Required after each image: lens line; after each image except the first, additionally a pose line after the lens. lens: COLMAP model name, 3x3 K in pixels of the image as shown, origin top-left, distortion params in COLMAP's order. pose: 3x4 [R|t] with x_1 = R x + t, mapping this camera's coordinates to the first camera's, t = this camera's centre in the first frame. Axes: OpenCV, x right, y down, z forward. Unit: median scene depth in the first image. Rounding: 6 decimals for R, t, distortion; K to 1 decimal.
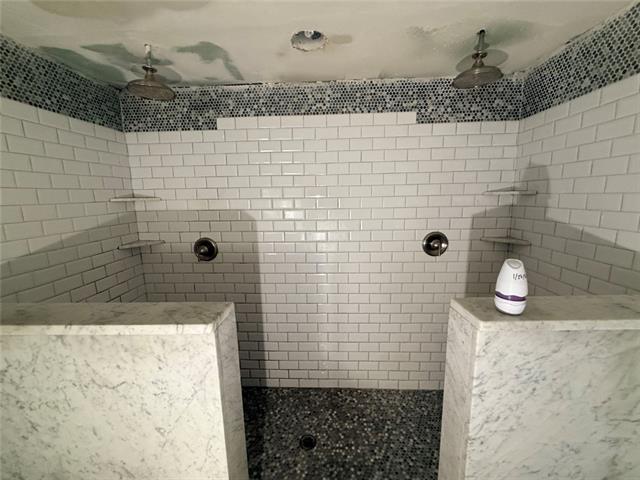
lens RADIAL K [[258.7, 0, 320.0], [0, 258.7, 240.0], [0, 0, 1]] dist [-0.001301, -0.000317]
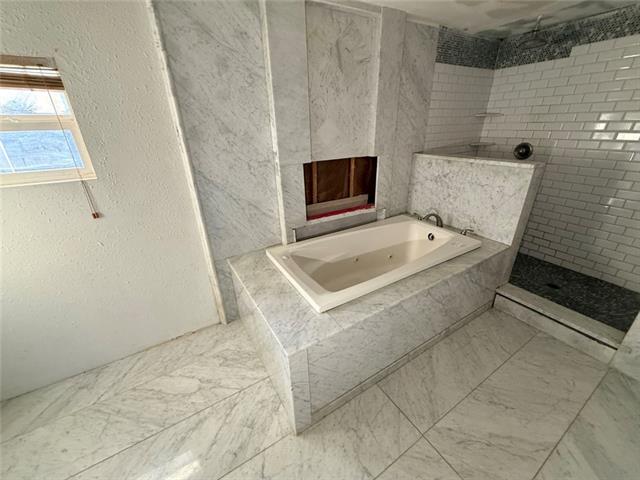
lens RADIAL K [[258.7, 0, 320.0], [0, 258.7, 240.0], [0, 0, 1]] dist [-0.001301, -0.000317]
pose [[0.545052, 0.347178, -0.763142, 0.249347], [-0.133255, 0.934536, 0.329977, 0.191915], [0.827745, -0.078162, 0.555634, -0.891912]]
